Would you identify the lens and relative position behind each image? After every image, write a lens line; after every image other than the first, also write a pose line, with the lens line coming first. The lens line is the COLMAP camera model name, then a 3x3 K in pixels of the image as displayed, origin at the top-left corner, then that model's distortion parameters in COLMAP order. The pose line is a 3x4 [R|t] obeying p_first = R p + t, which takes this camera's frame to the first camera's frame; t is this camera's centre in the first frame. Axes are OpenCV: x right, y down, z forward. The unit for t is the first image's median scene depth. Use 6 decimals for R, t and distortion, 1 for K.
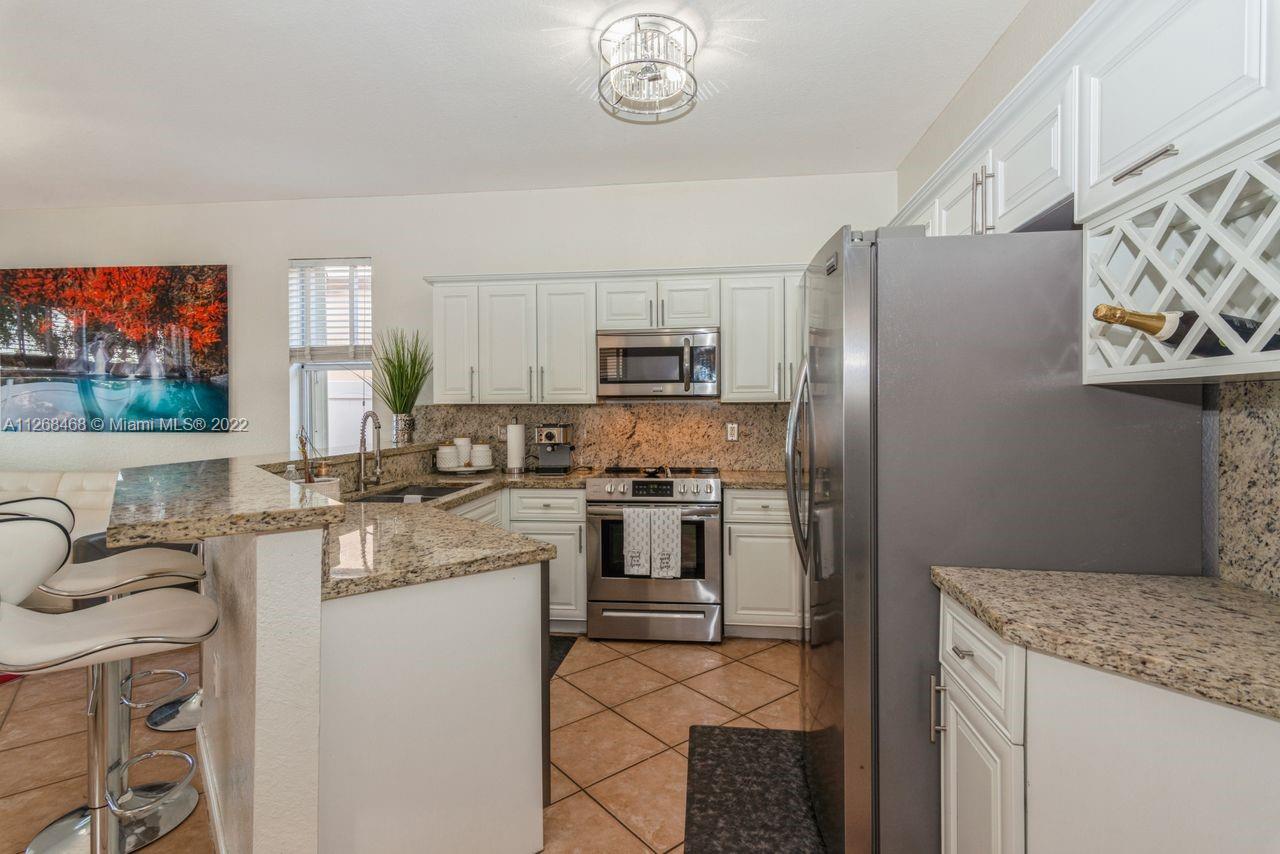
lens RADIAL K [[619.2, 0, 636.6], [0, 619.2, 413.5], [0, 0, 1]] dist [0.016368, -0.001028]
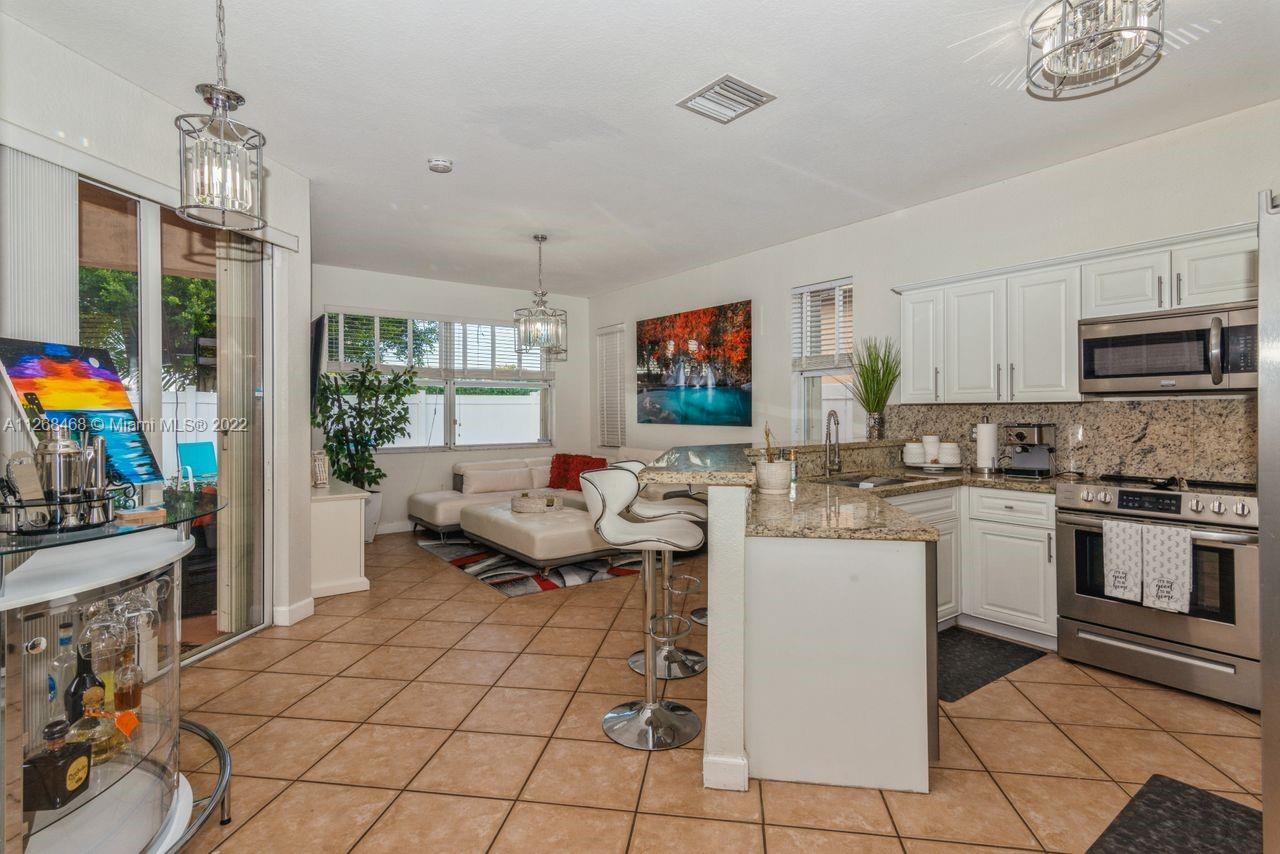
lens RADIAL K [[619.2, 0, 636.6], [0, 619.2, 413.5], [0, 0, 1]] dist [0.016368, -0.001028]
pose [[0.683764, 0.002368, -0.729699, 0.160749], [-0.001118, 0.999997, 0.002197, 0.000183], [0.729702, -0.000686, 0.683765, -0.087153]]
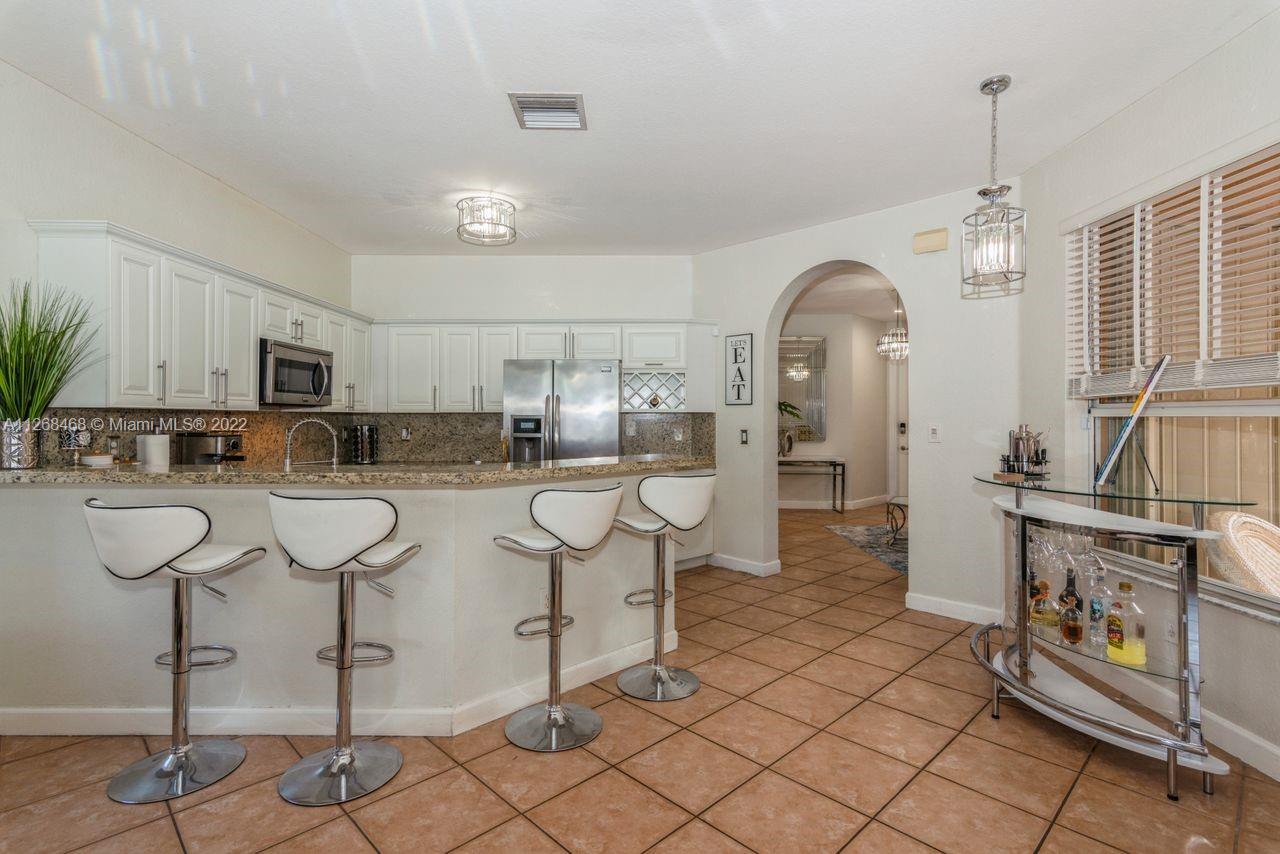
lens RADIAL K [[615.4, 0, 640.2], [0, 615.4, 398.6], [0, 0, 1]] dist [0.001051, -0.000121]
pose [[-0.111013, 0.036409, 0.993152, -1.168022], [0.002964, 0.999336, -0.036305, 0.002105], [-0.993815, -0.001087, -0.111047, 0.522720]]
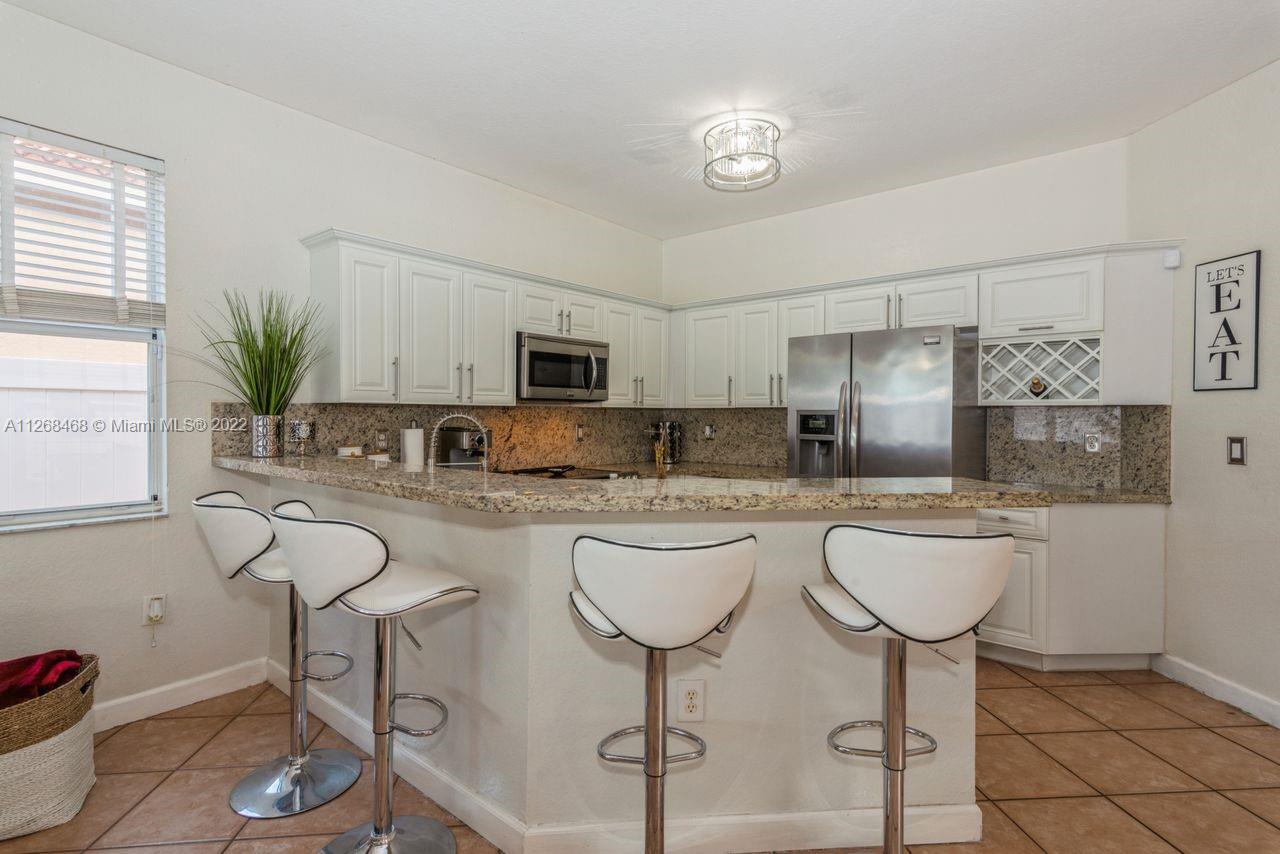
lens RADIAL K [[619.2, 0, 636.6], [0, 619.2, 413.5], [0, 0, 1]] dist [0.016368, -0.001028]
pose [[0.546711, 0.007607, 0.837287, -0.818493], [-0.003282, 0.999971, -0.006941, 0.002173], [-0.837315, 0.001047, 0.546720, 0.319756]]
